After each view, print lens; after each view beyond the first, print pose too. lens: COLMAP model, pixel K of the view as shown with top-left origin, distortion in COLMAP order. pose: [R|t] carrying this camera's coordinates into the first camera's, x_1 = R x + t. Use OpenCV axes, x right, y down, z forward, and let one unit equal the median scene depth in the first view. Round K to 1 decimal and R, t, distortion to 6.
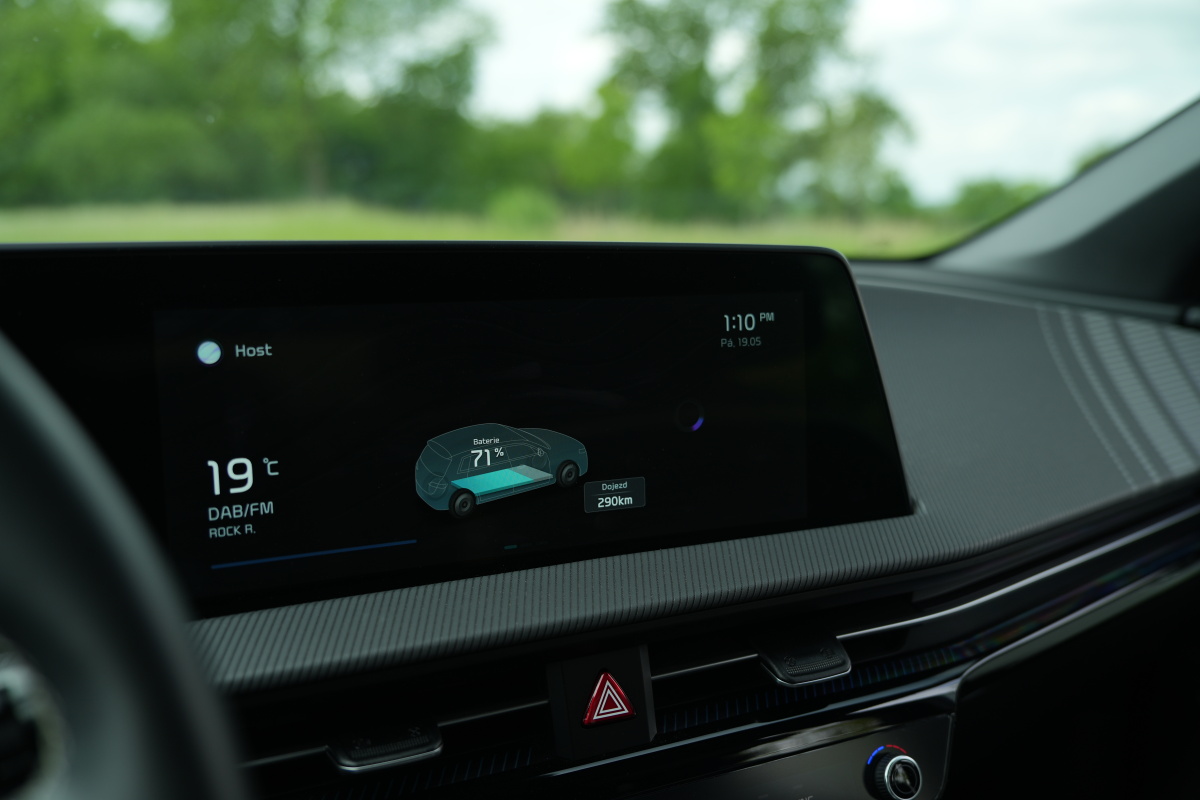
lens RADIAL K [[1120.9, 0, 600.0], [0, 1120.9, 400.0], [0, 0, 1]] dist [-0.001169, -0.002130]
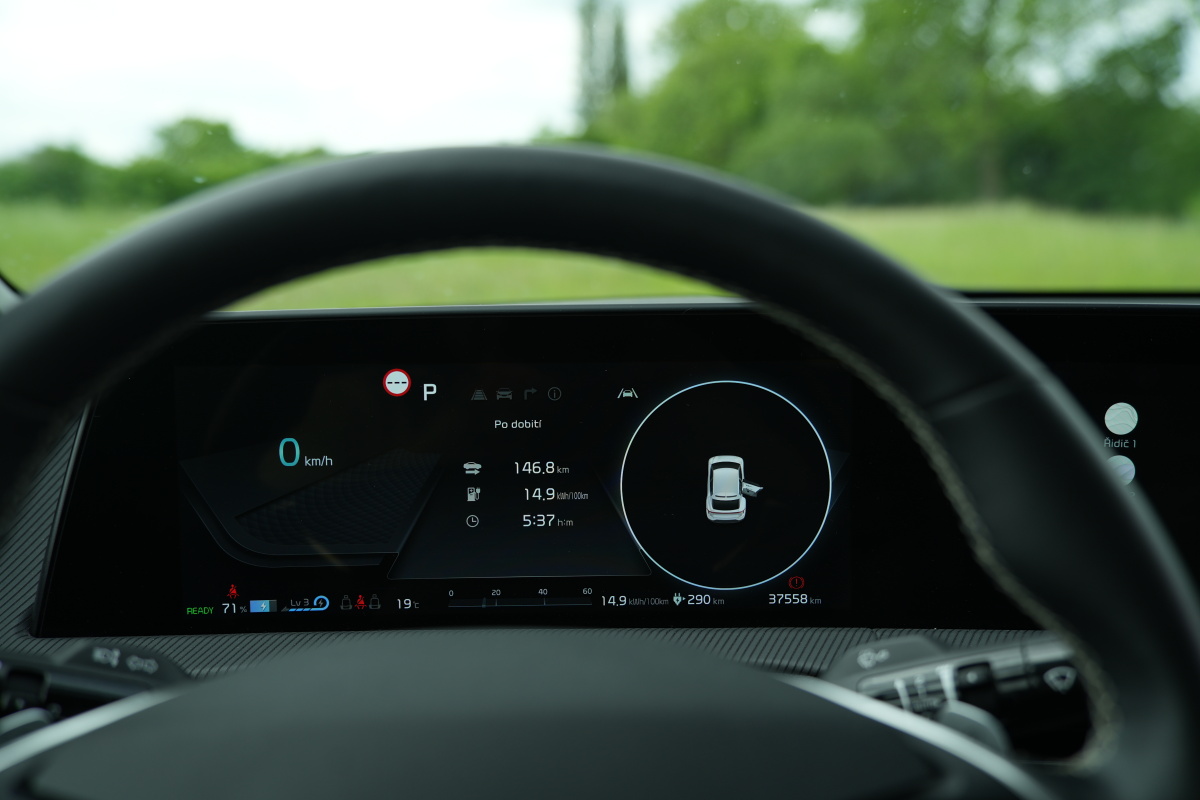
lens RADIAL K [[1164.3, 0, 597.9], [0, 1164.3, 340.0], [0, 0, 1]] dist [0.000498, 0.001062]
pose [[0.844137, 0.055245, -0.533274, -0.109367], [-0.085683, 0.995793, -0.032471, -0.019526], [0.529236, 0.073103, 0.845319, -0.236309]]
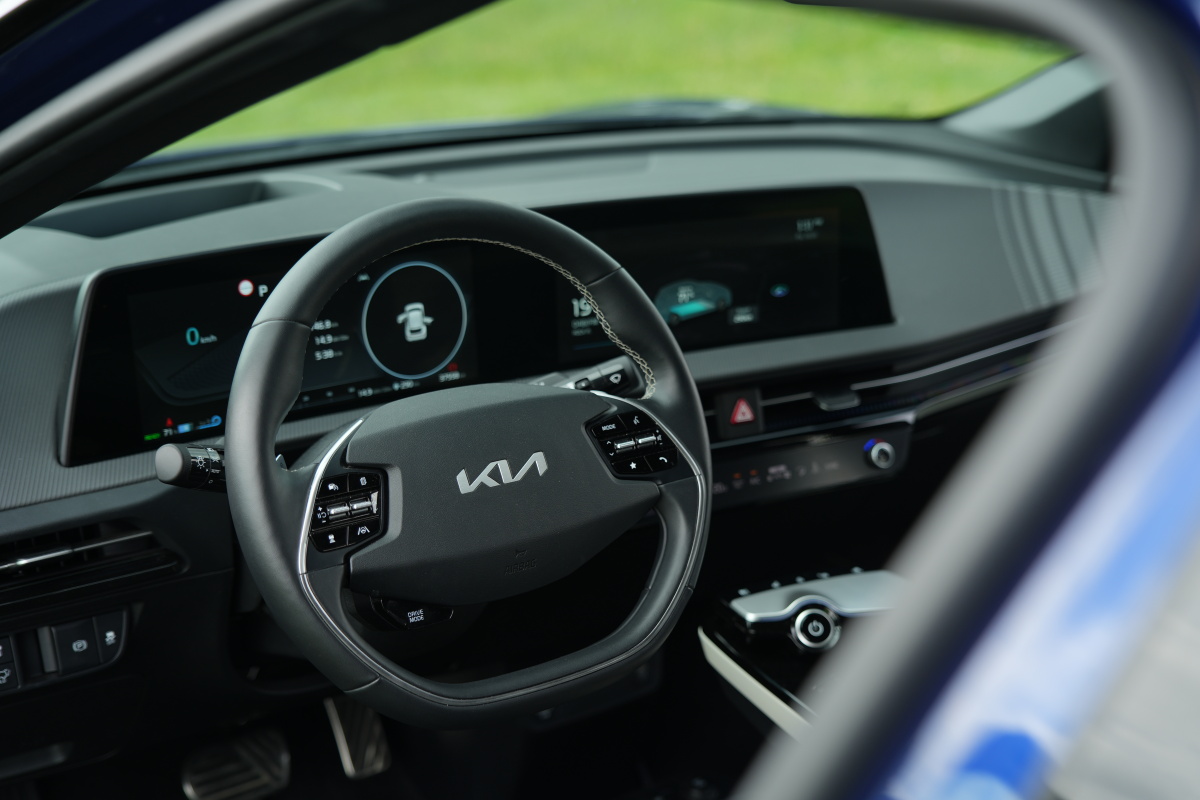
lens RADIAL K [[1837.5, 0, 600.0], [0, 1837.5, 400.0], [0, 0, 1]] dist [0.009917, 0.007921]
pose [[0.998461, -0.008816, 0.054751, -0.420501], [0.001616, 0.991489, 0.130183, -0.191032], [-0.055433, -0.129894, 0.989977, -2.240785]]
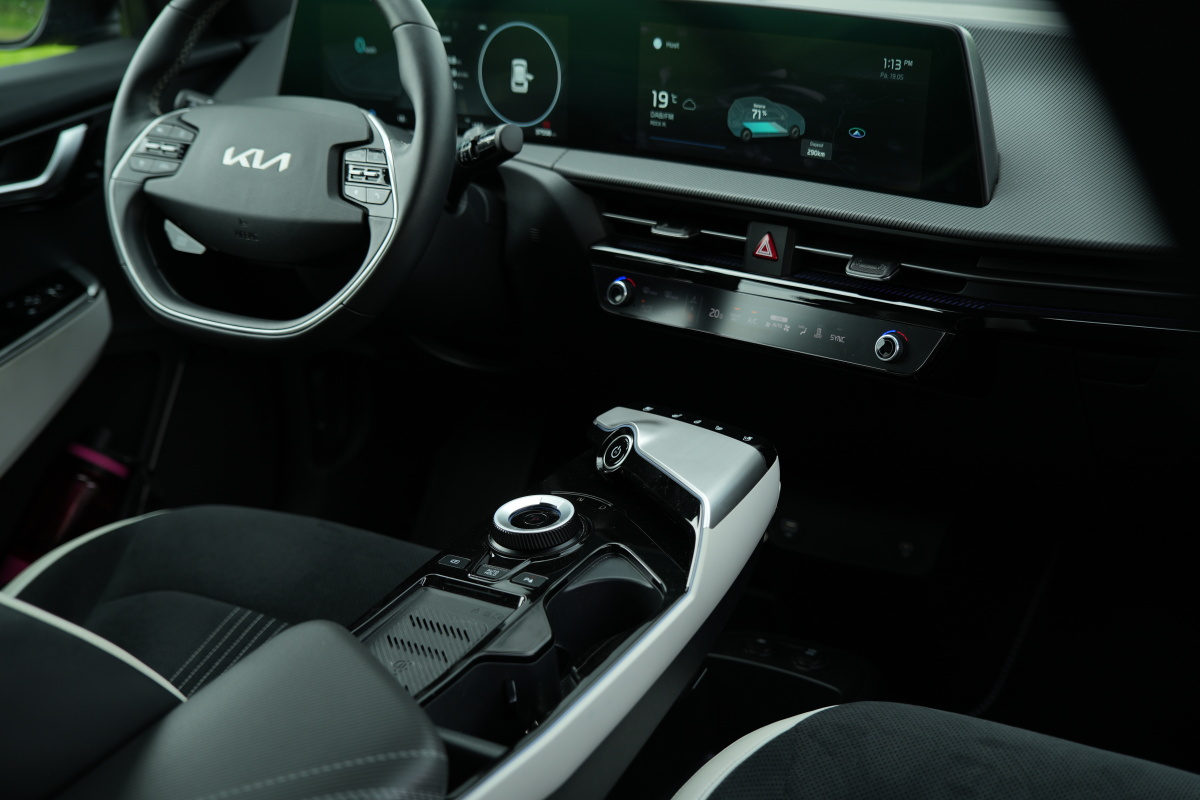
lens RADIAL K [[1650.8, 0, 600.0], [0, 1650.8, 400.0], [0, 0, 1]] dist [-0.020622, -0.005593]
pose [[0.404465, 0.306897, -0.861523, 2.296240], [-0.127003, 0.951736, 0.279408, -0.231545], [0.905692, -0.003595, 0.423921, -0.455869]]
